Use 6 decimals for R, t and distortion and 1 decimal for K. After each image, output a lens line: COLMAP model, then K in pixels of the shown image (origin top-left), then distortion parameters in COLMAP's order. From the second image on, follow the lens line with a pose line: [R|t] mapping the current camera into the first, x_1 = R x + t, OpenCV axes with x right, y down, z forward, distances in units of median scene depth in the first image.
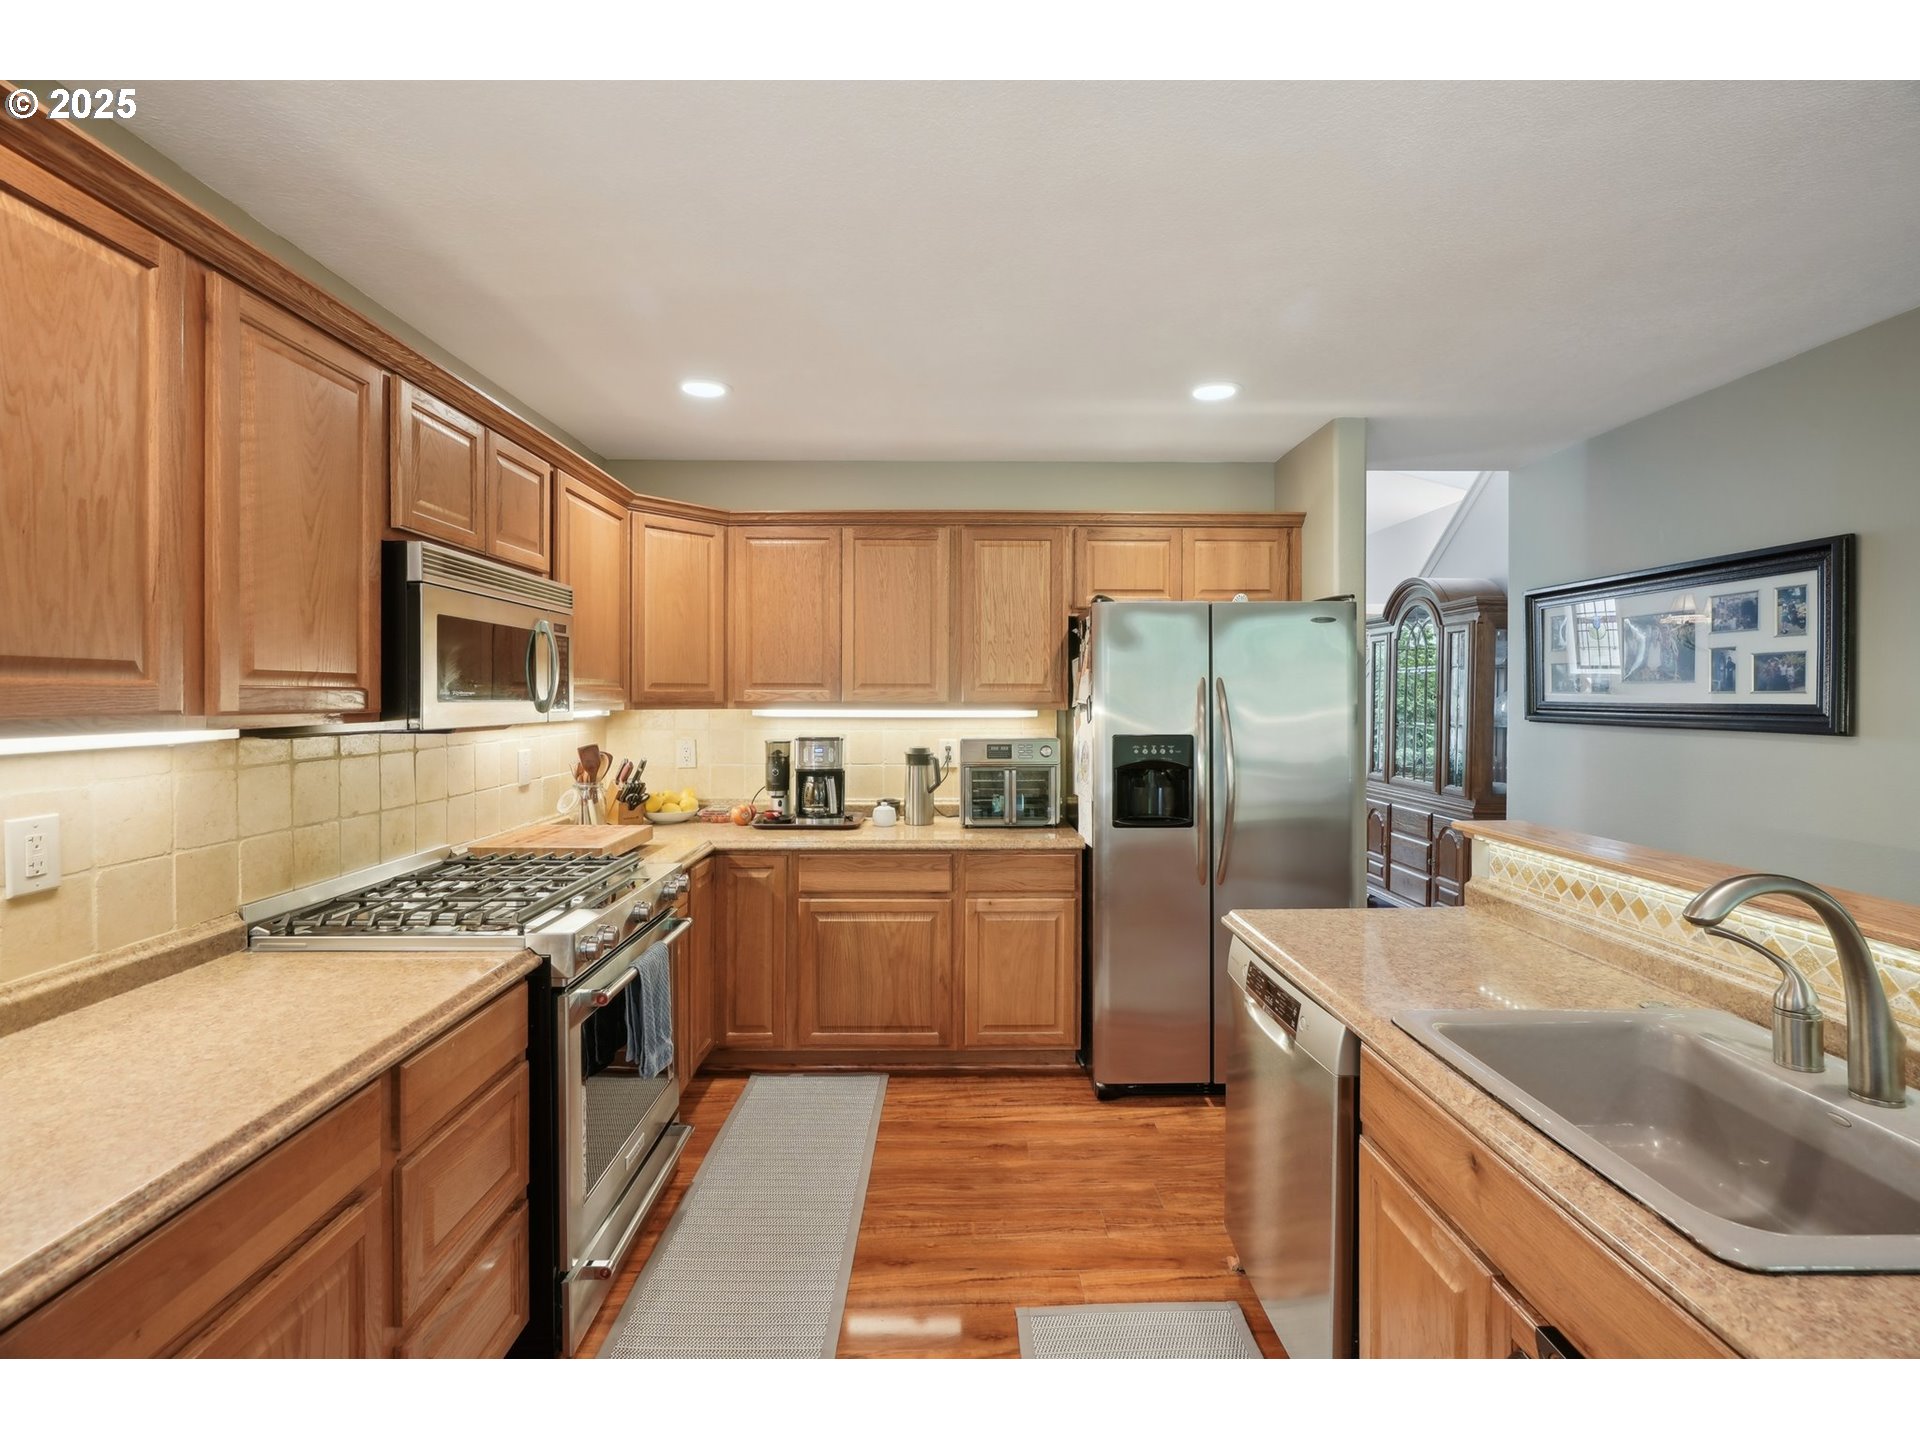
lens RADIAL K [[868.3, 0, 953.3], [0, 868.3, 702.7], [0, 0, 1]] dist [-0.014214, 0.006418]
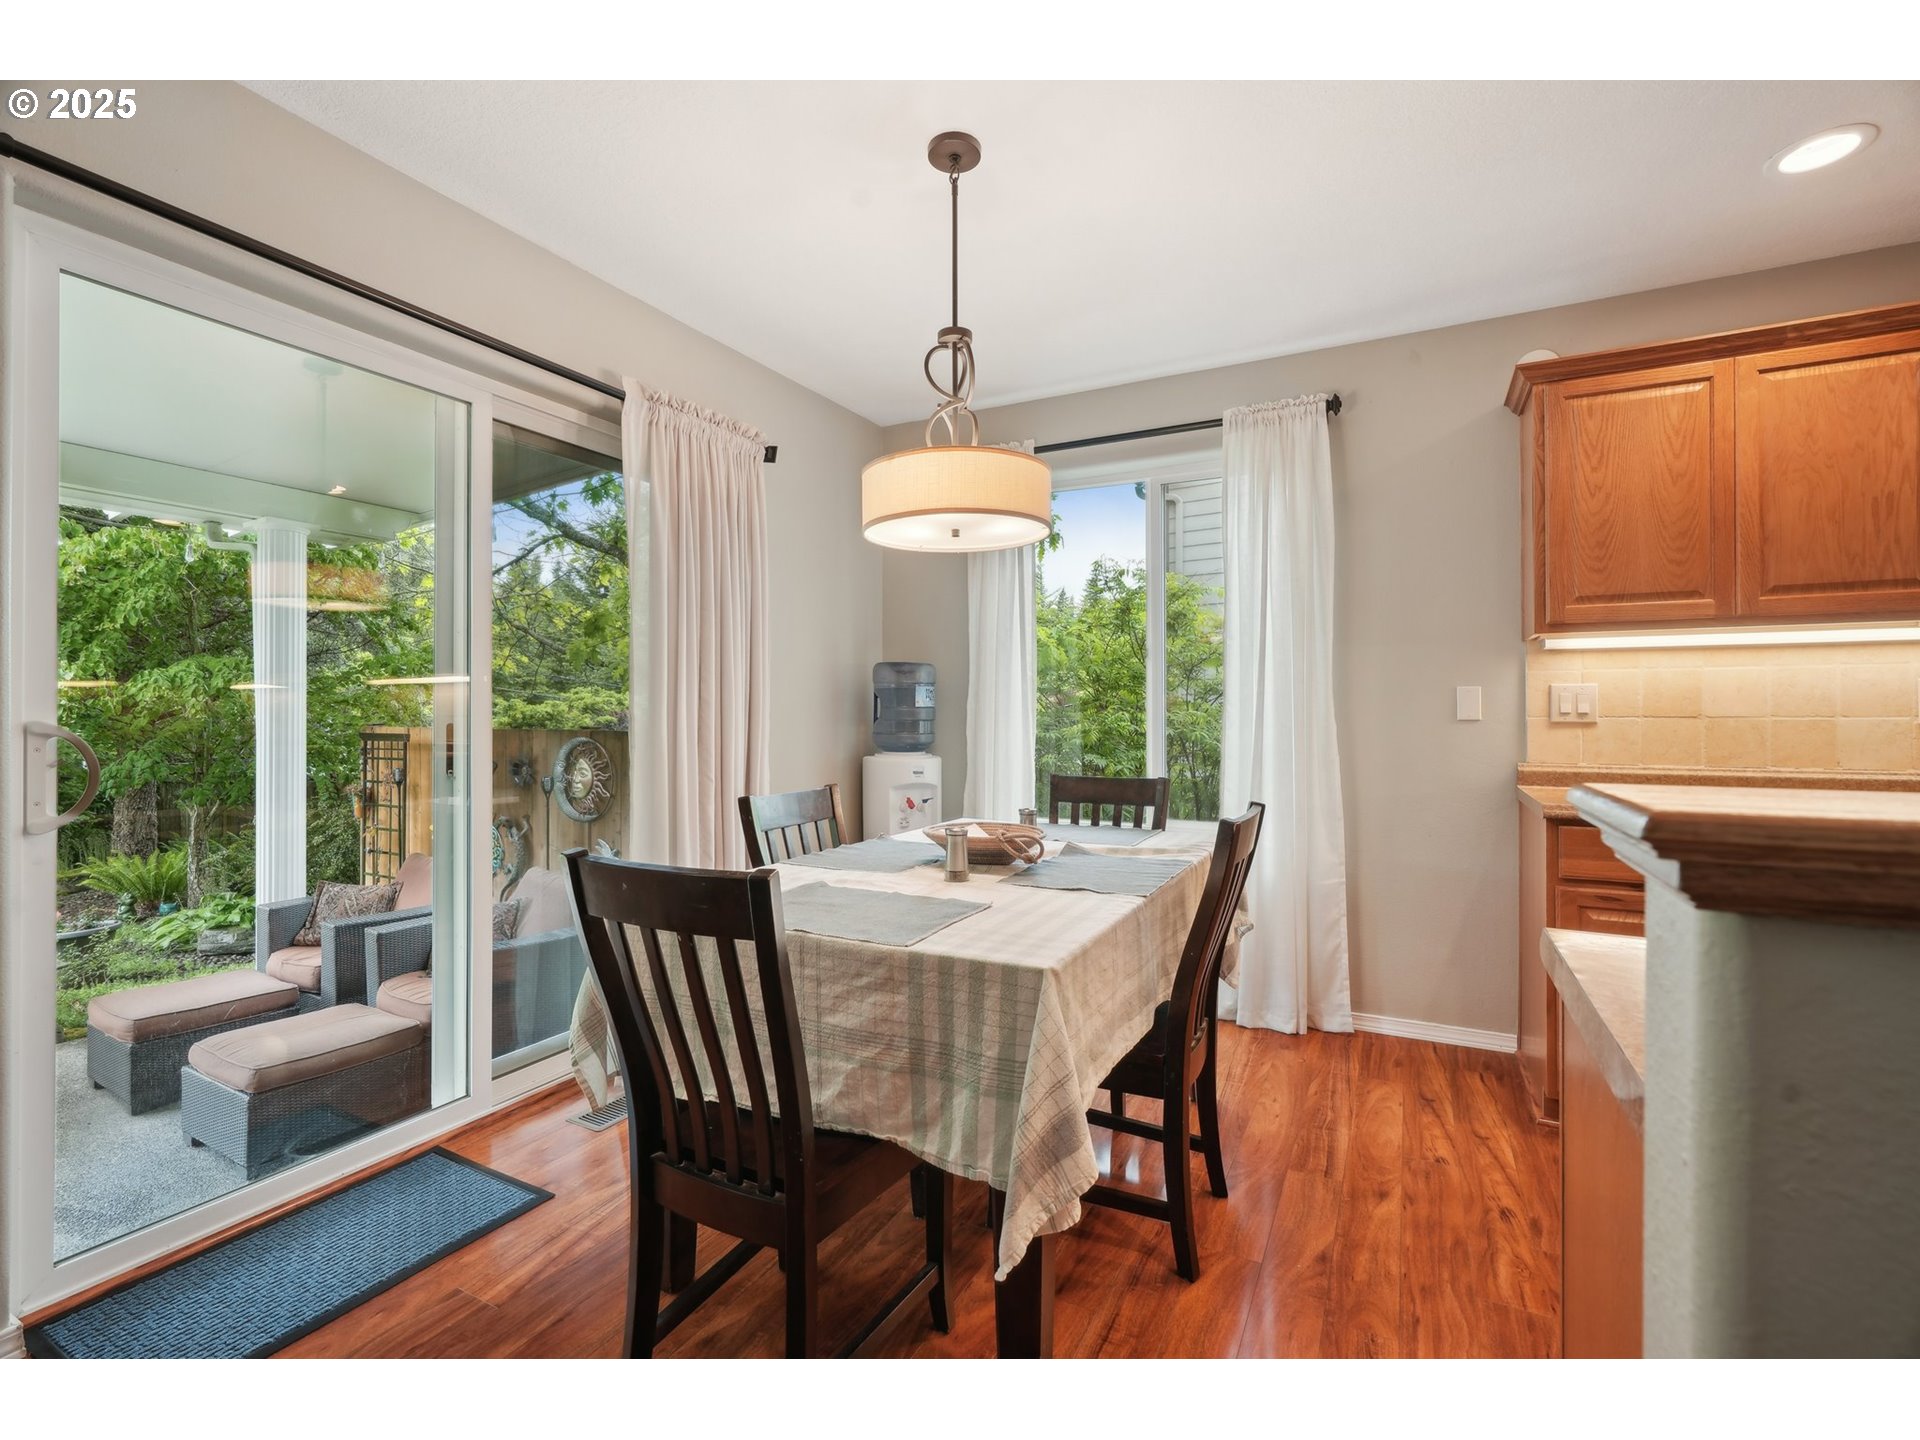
lens RADIAL K [[868.3, 0, 959.3], [0, 868.3, 709.7], [0, 0, 1]] dist [-0.014214, 0.006418]
pose [[-0.479964, -0.004828, -0.877275, 0.643153], [-0.007174, 0.999973, -0.001578, 0.099564], [0.877259, 0.005536, -0.479985, 0.054107]]
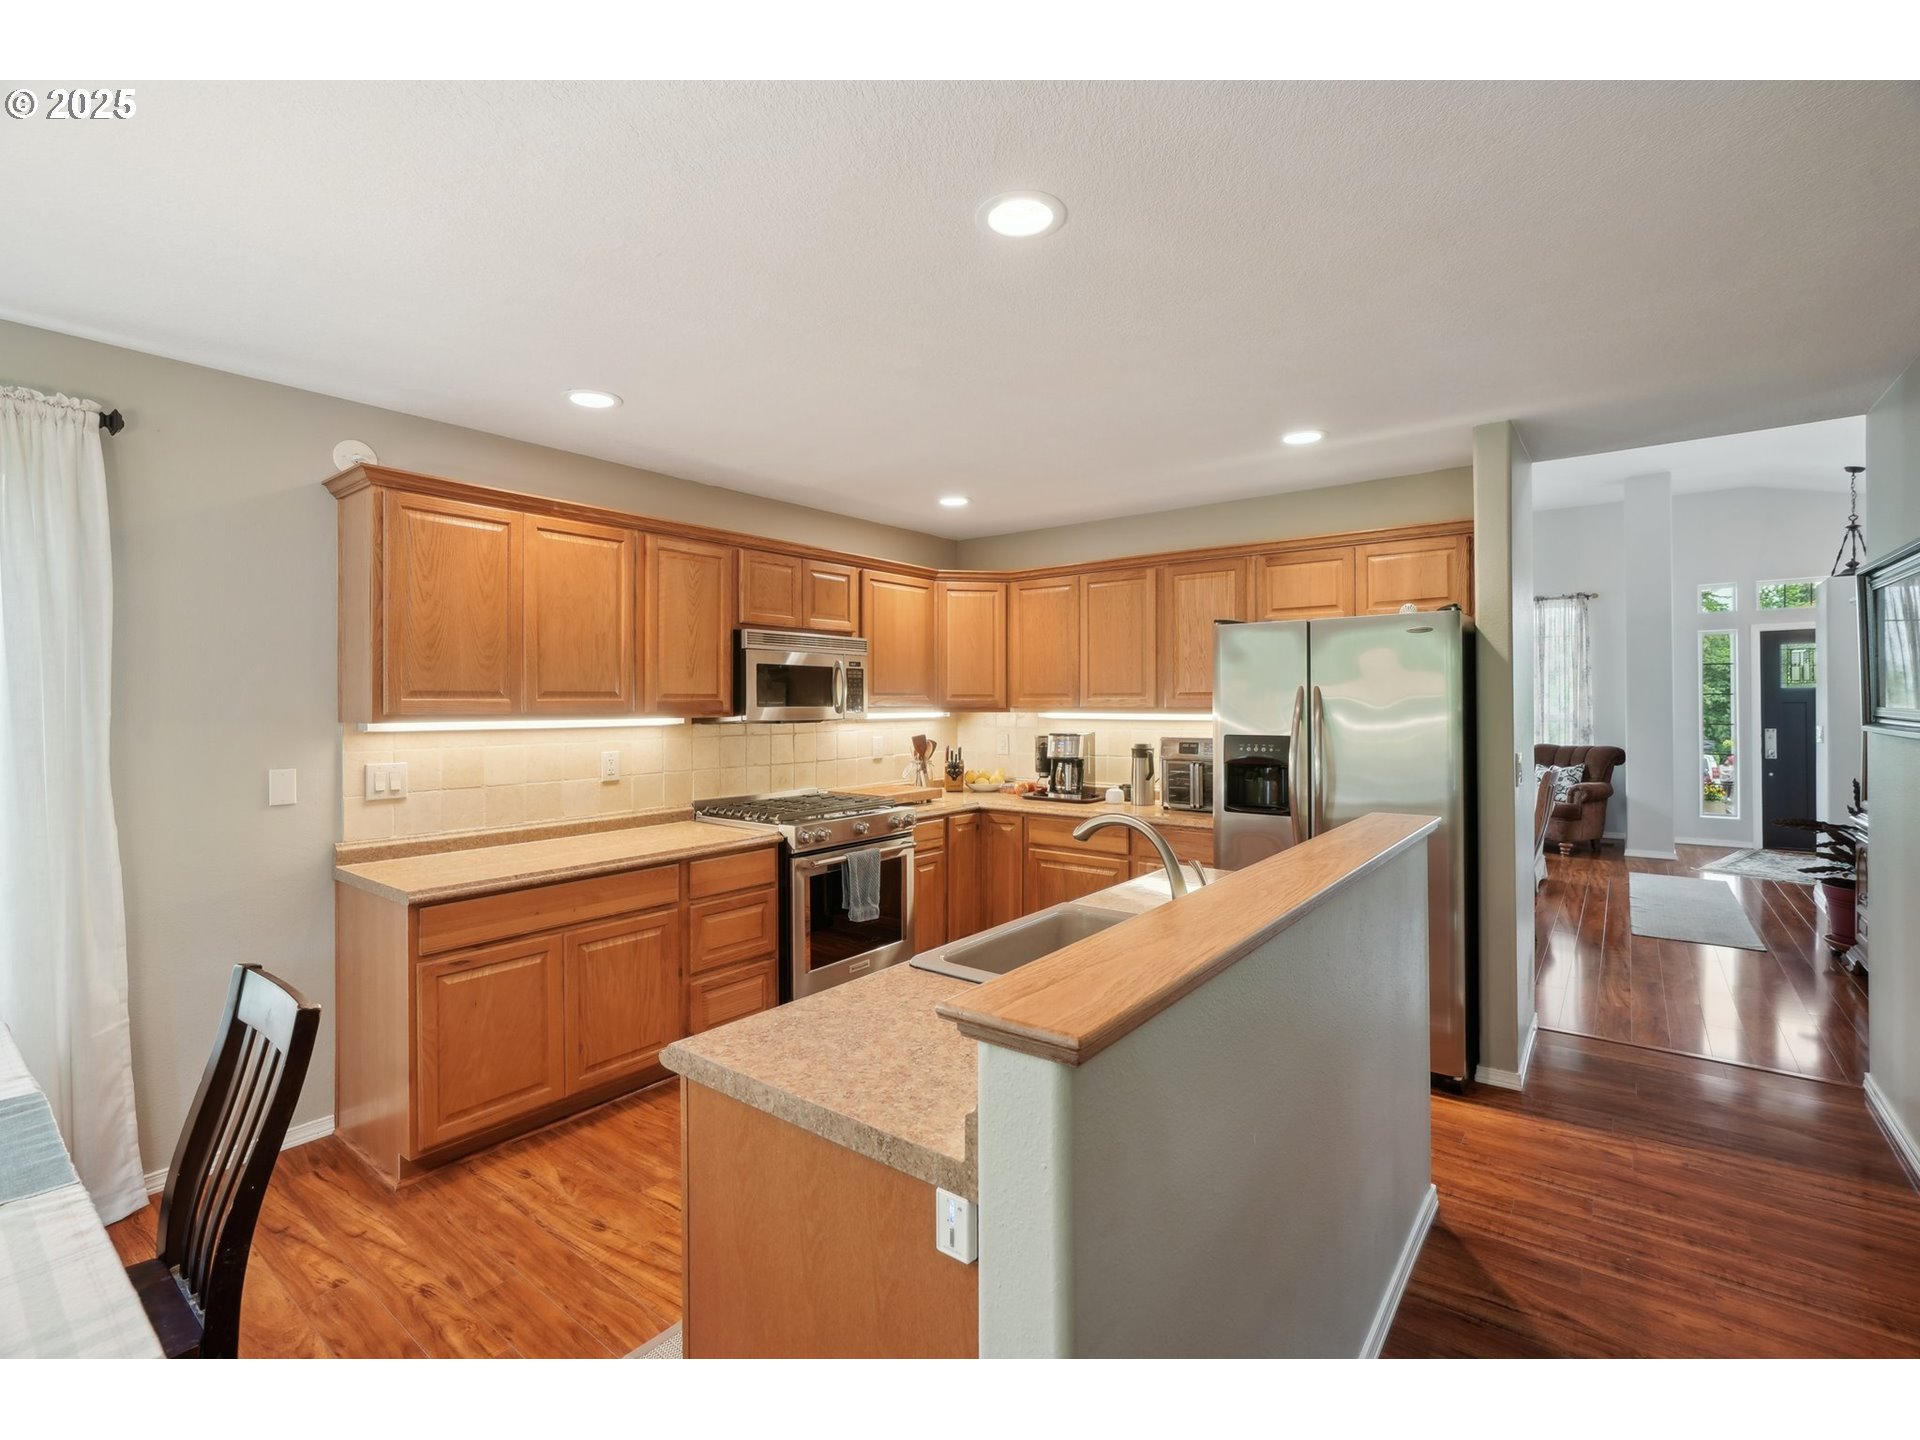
lens RADIAL K [[868.3, 0, 948.6], [0, 868.3, 698.3], [0, 0, 1]] dist [-0.014214, 0.006418]
pose [[0.775068, -0.004980, -0.631858, 0.646362], [-0.001618, 0.999950, -0.009866, -0.001539], [0.631875, 0.008669, 0.775022, -0.178400]]
